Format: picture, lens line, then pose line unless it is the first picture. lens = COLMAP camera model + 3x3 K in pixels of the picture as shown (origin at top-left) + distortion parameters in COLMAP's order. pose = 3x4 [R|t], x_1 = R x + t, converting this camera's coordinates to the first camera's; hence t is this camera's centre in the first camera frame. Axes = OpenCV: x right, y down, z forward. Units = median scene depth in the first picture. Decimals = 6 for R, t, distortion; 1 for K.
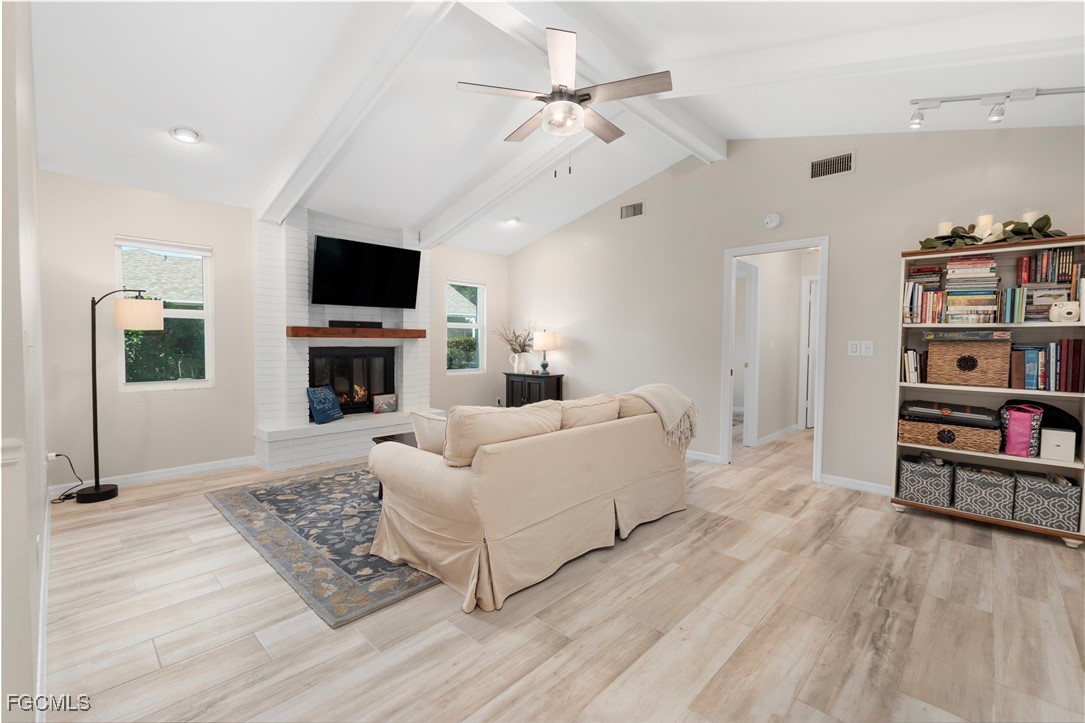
lens RADIAL K [[474.1, 0, 542.9], [0, 474.1, 355.3], [0, 0, 1]] dist [0.000529, 0.000000]
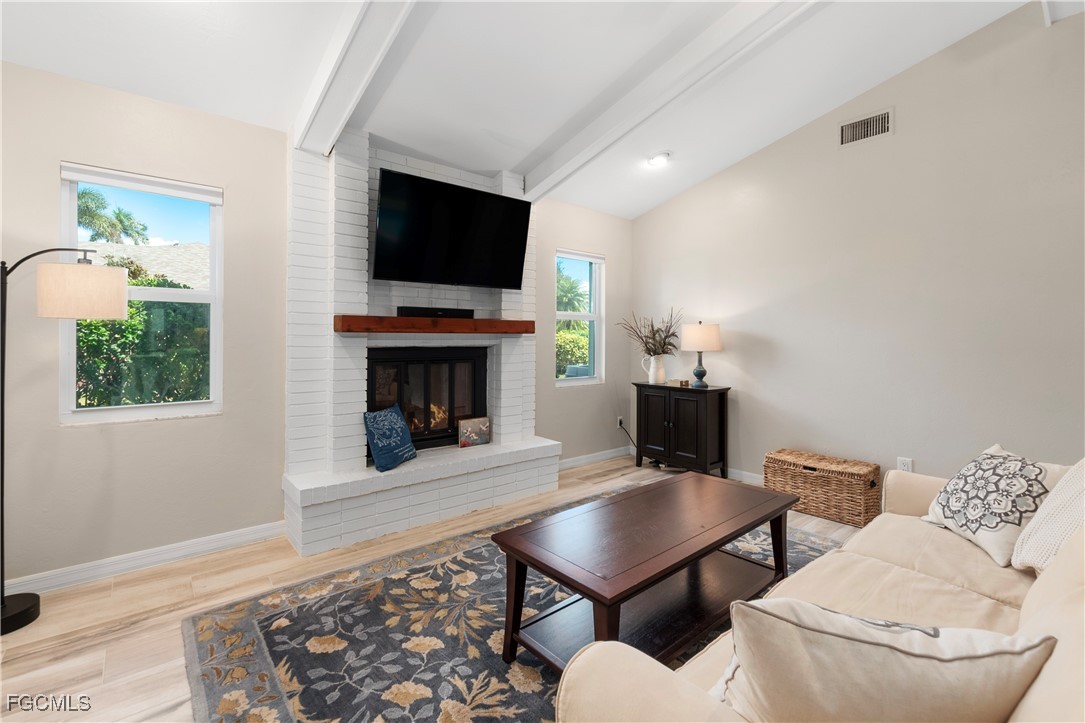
lens RADIAL K [[480.4, 0, 539.5], [0, 480.4, 334.2], [0, 0, 1]] dist [-0.001261, -0.000437]
pose [[0.994454, -0.002650, -0.105142, -0.230376], [-0.001131, 0.999355, -0.035883, -0.015054], [0.105170, 0.035803, 0.993810, 0.449831]]
